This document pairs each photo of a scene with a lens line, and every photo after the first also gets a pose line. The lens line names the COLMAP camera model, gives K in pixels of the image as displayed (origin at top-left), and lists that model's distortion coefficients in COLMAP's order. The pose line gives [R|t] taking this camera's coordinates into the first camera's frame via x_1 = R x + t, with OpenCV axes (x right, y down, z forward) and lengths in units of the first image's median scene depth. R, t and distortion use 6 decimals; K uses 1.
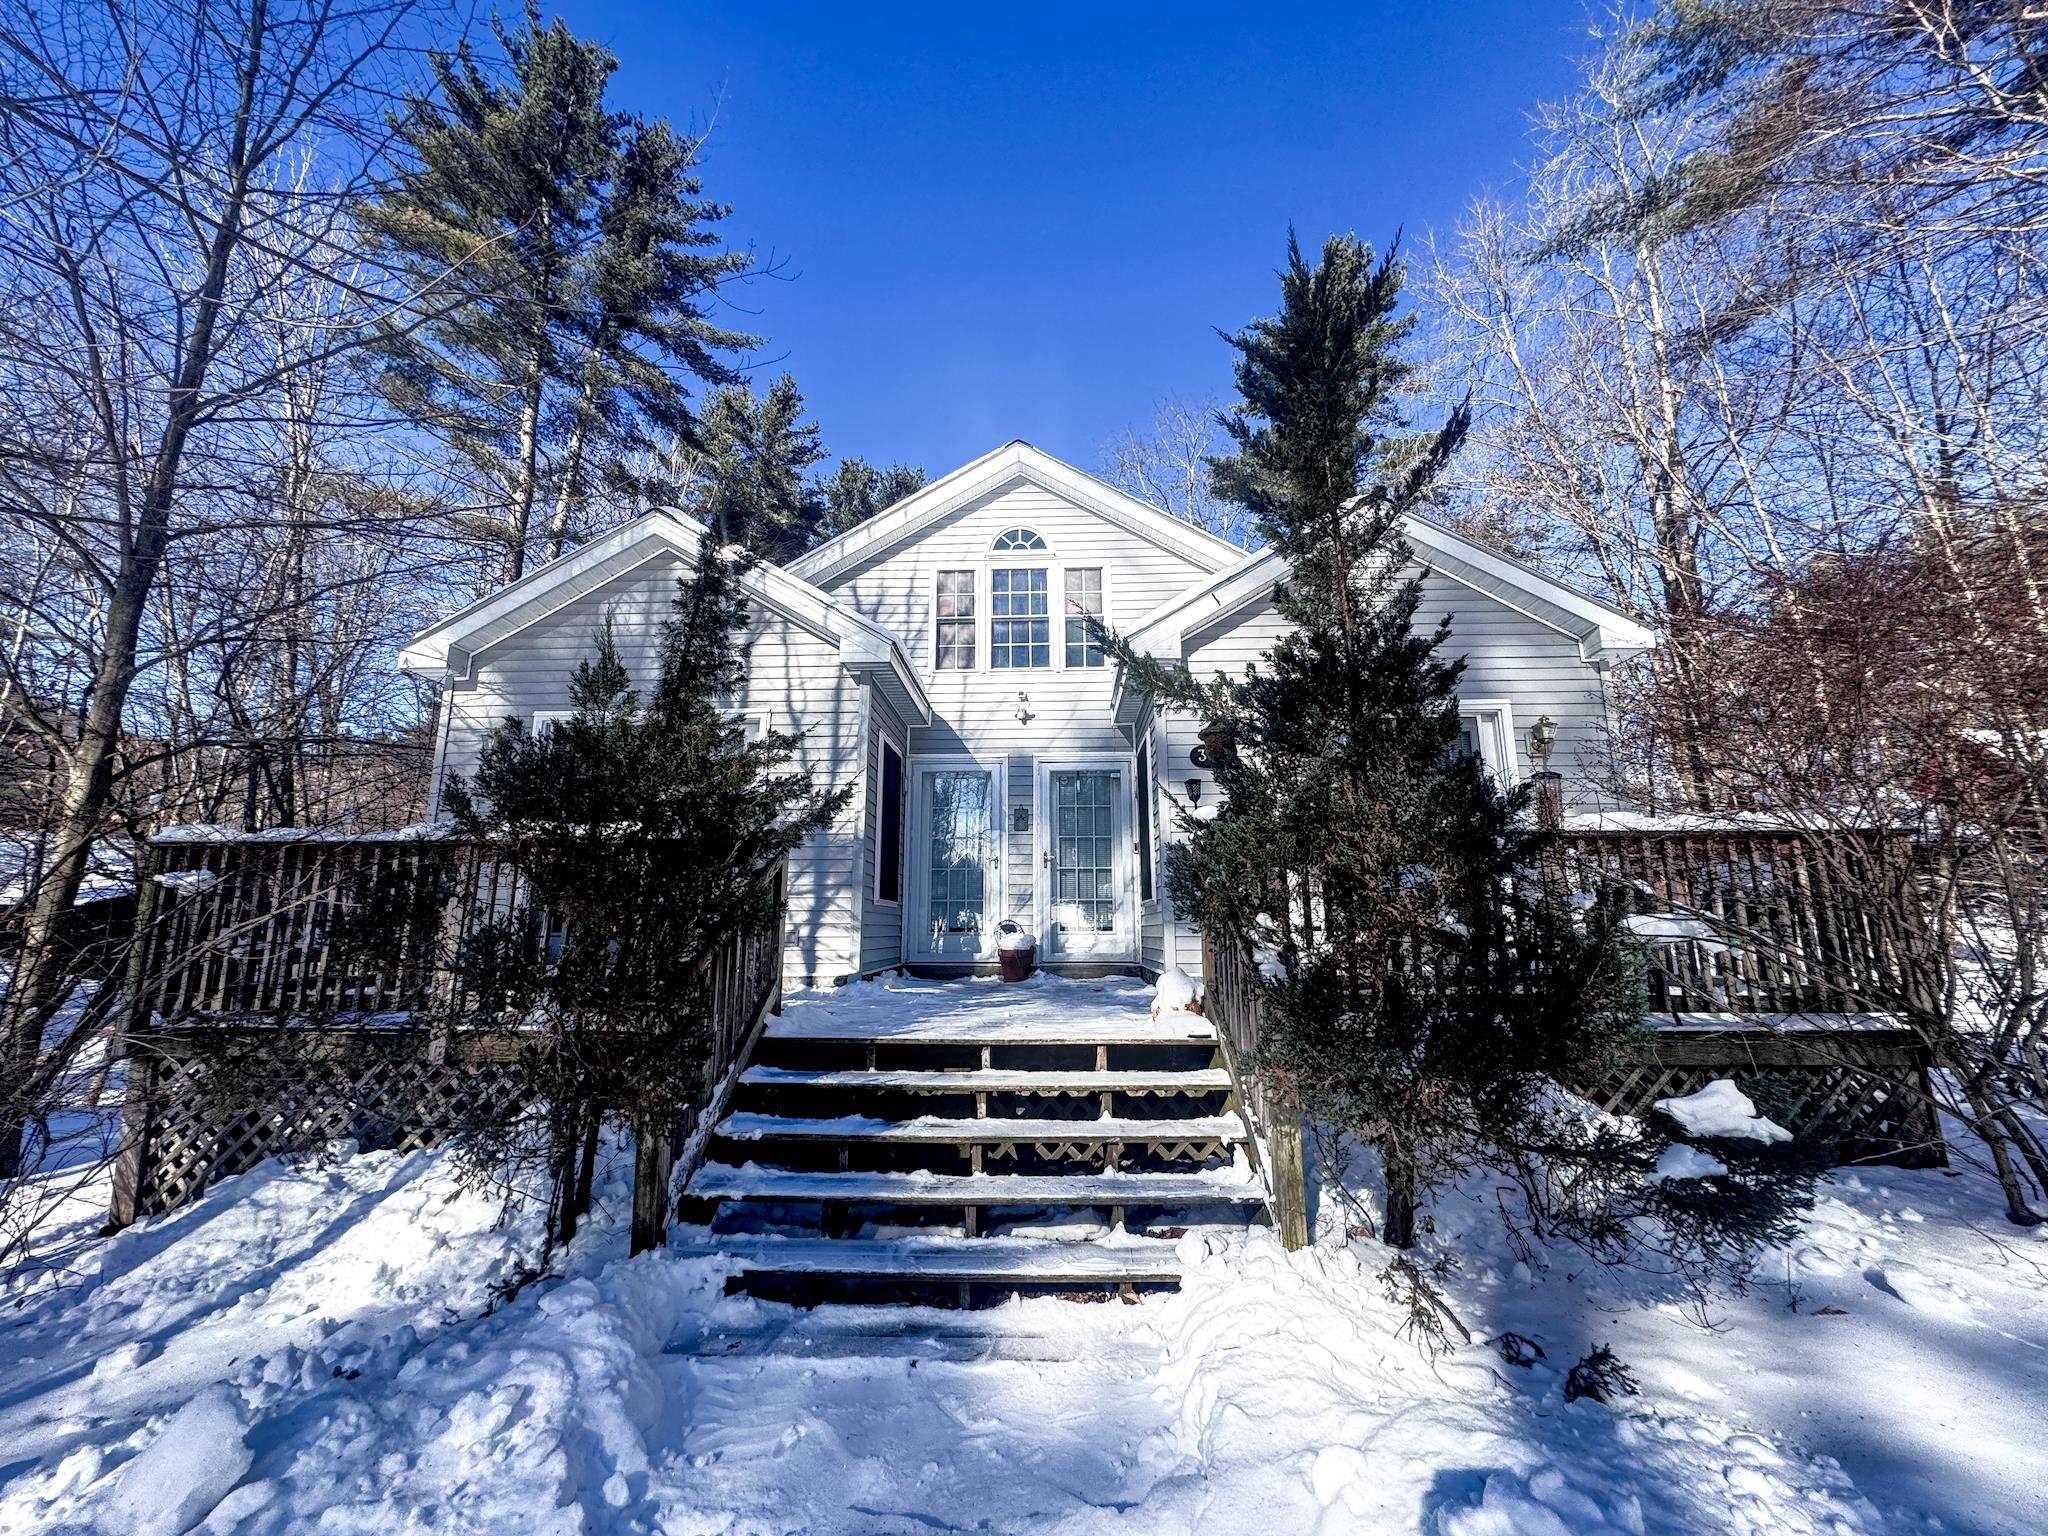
lens RADIAL K [[819.8, 0, 1024.0], [0, 819.8, 768.0], [0, 0, 1]] dist [-0.006282, 0.003663]
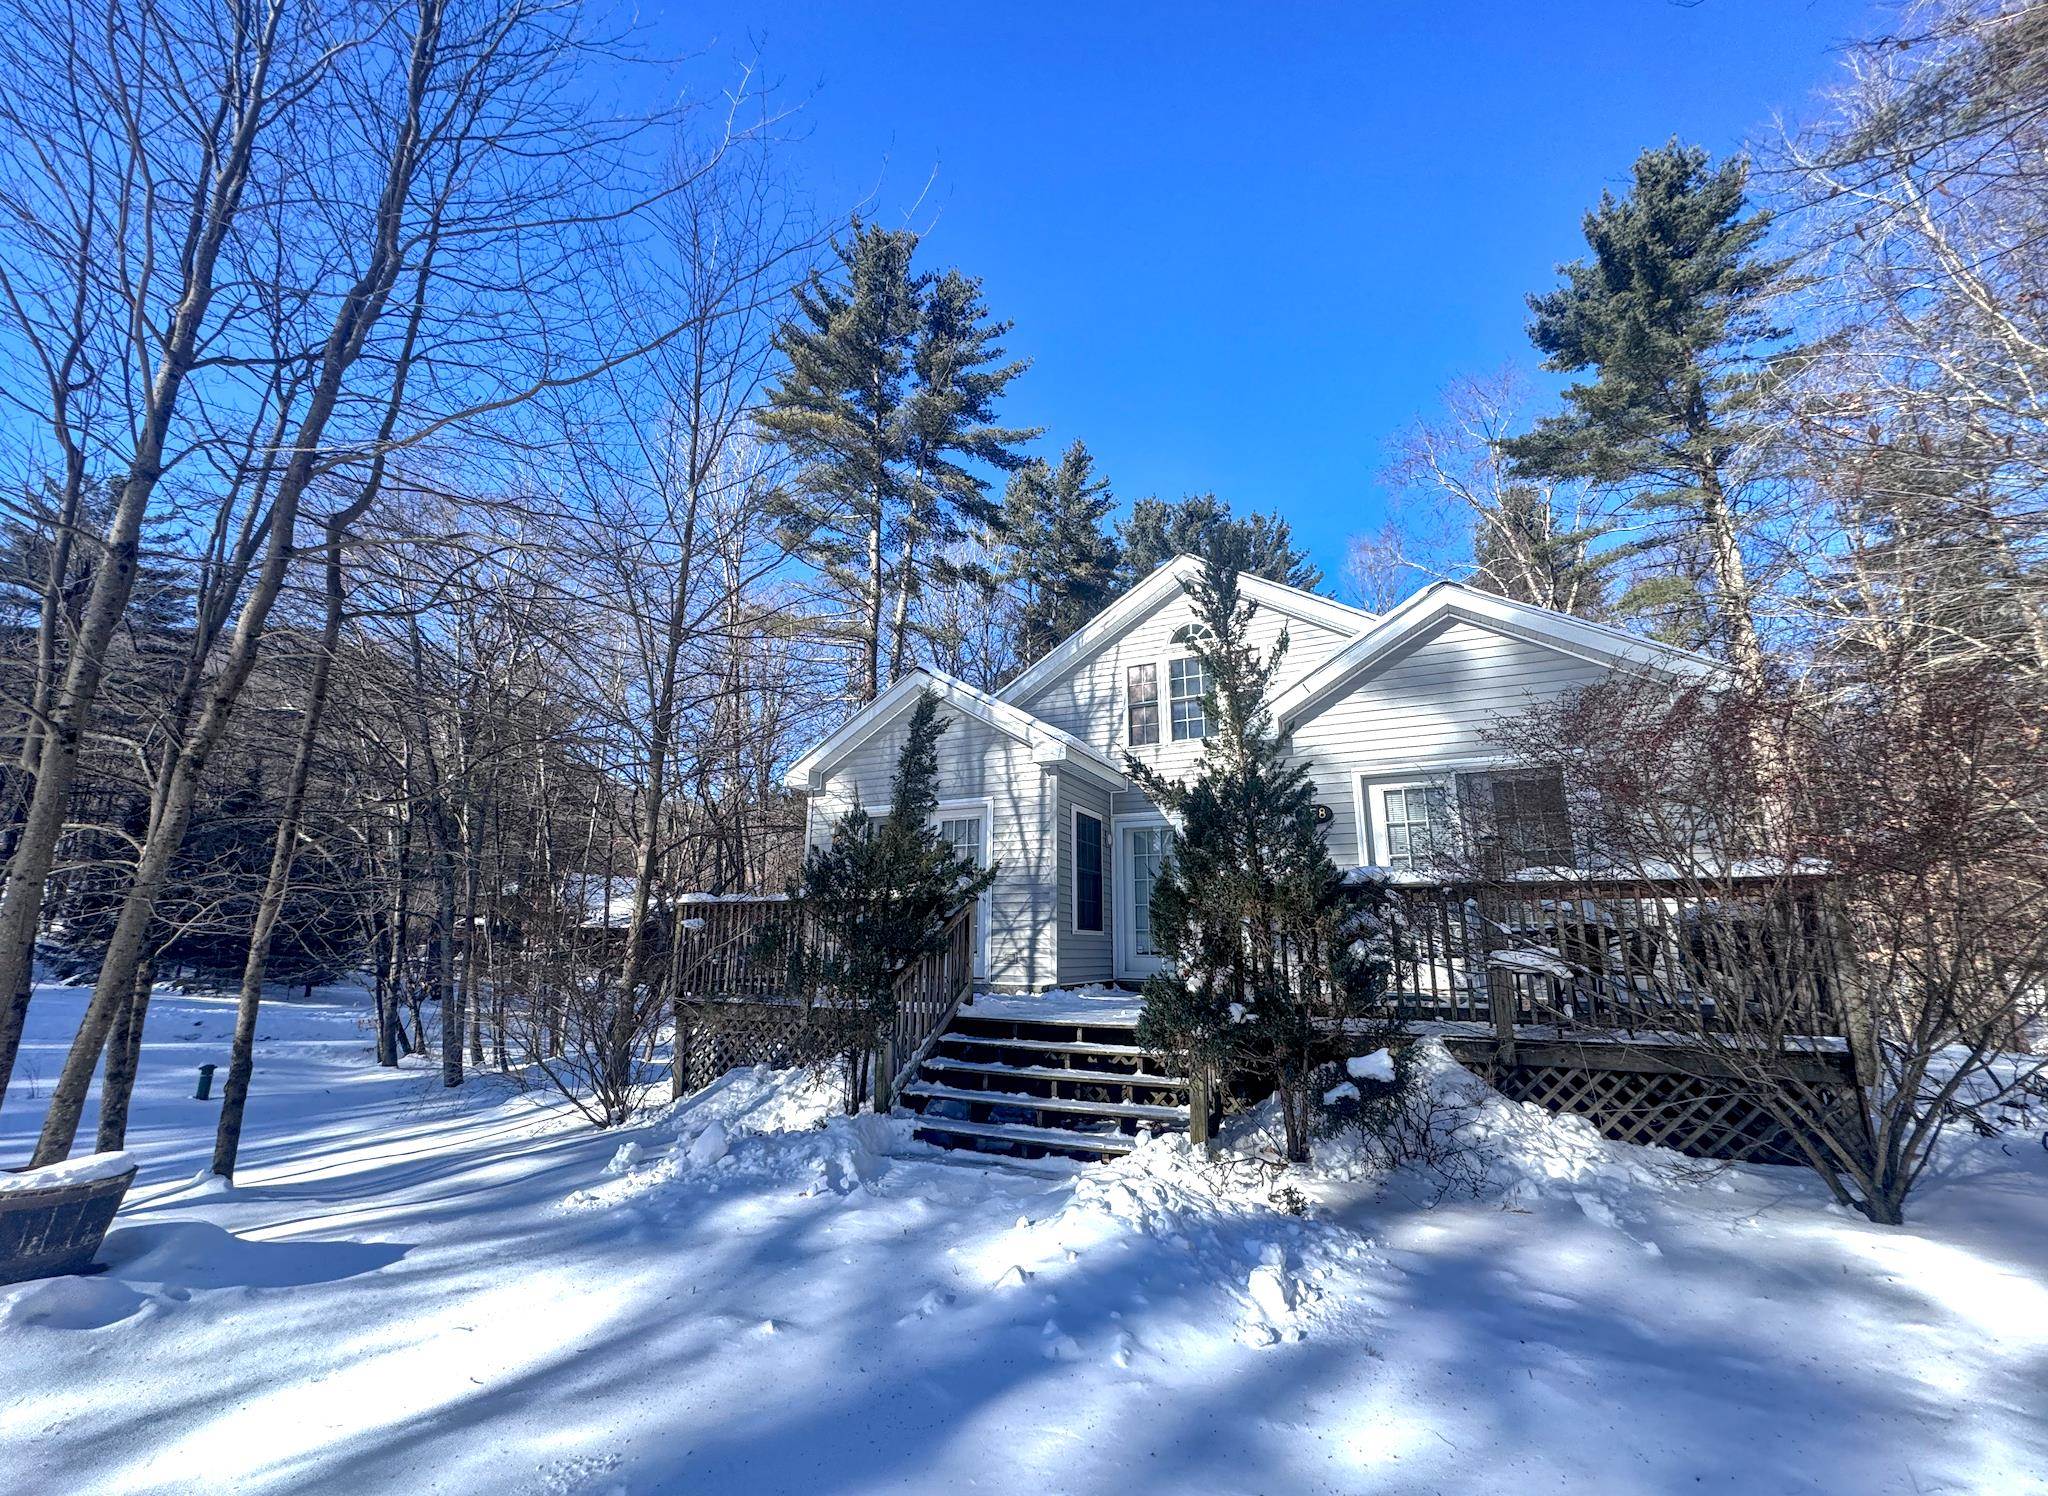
lens RADIAL K [[849.2, 0, 1014.2], [0, 849.2, 747.4], [0, 0, 1]] dist [-0.001086, -0.000084]
pose [[0.909960, -0.087509, -0.405357, 0.260874], [0.070626, 0.995904, -0.056452, -0.056099], [0.408637, 0.022740, 0.912414, -0.269189]]
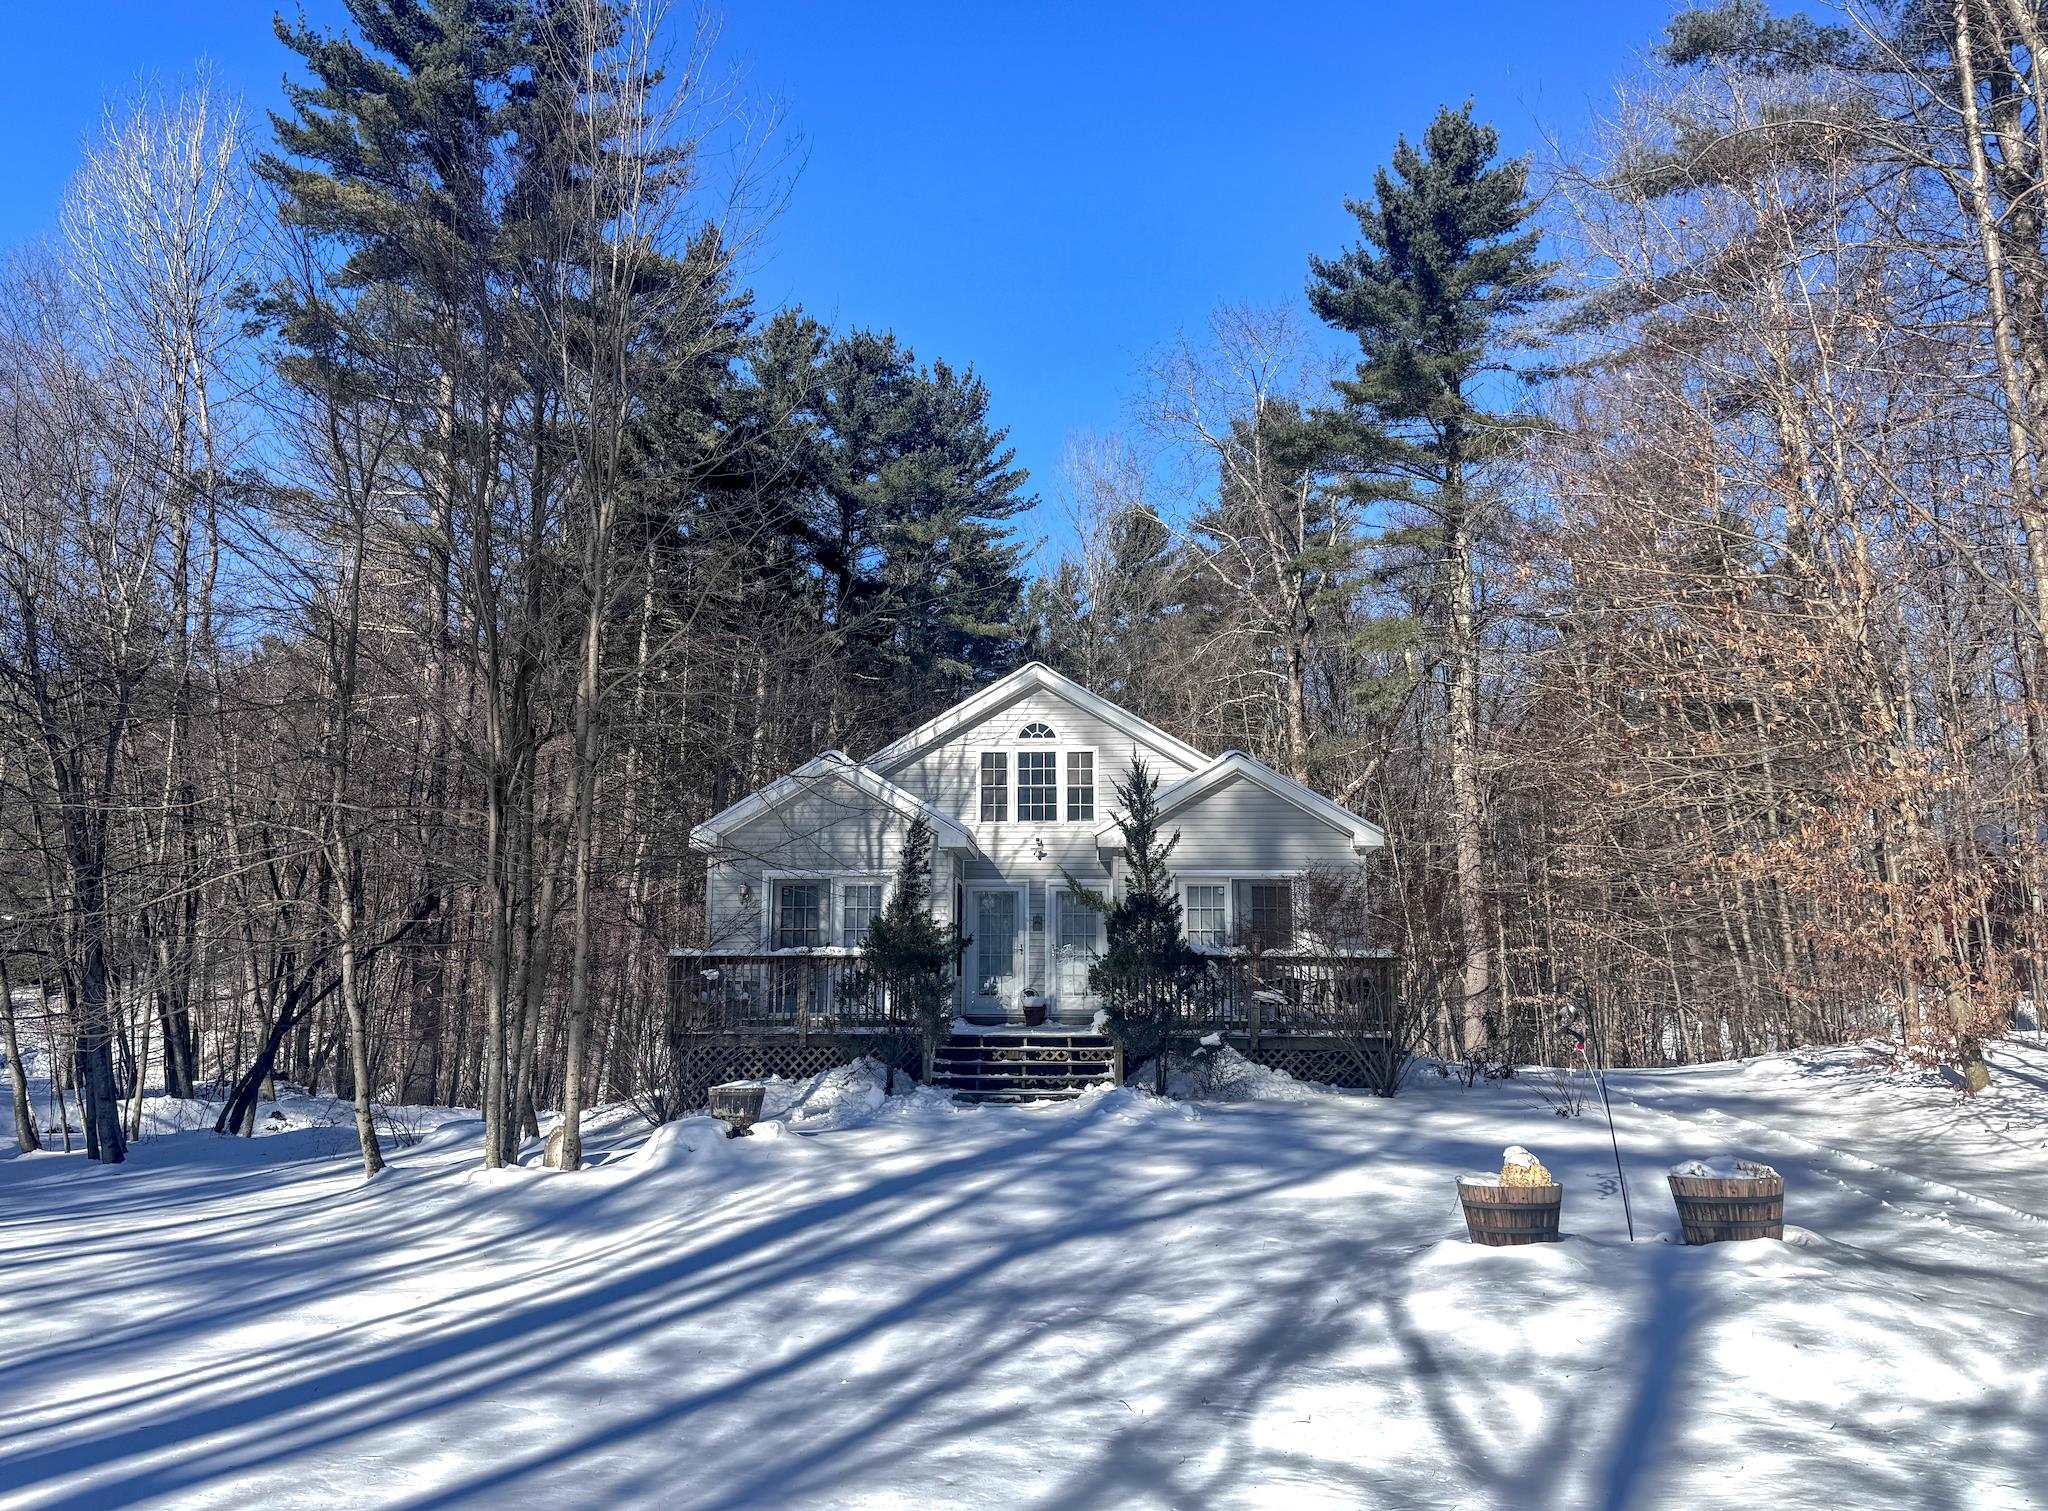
lens RADIAL K [[1605.4, 0, 1024.0], [0, 1605.4, 755.5], [0, 0, 1]] dist [0.066989, 0.000128]
pose [[0.999938, 0.003582, -0.010507, 0.001604], [-0.003156, 0.999182, 0.040311, -0.356714], [0.010643, -0.040275, 0.999132, -1.897138]]
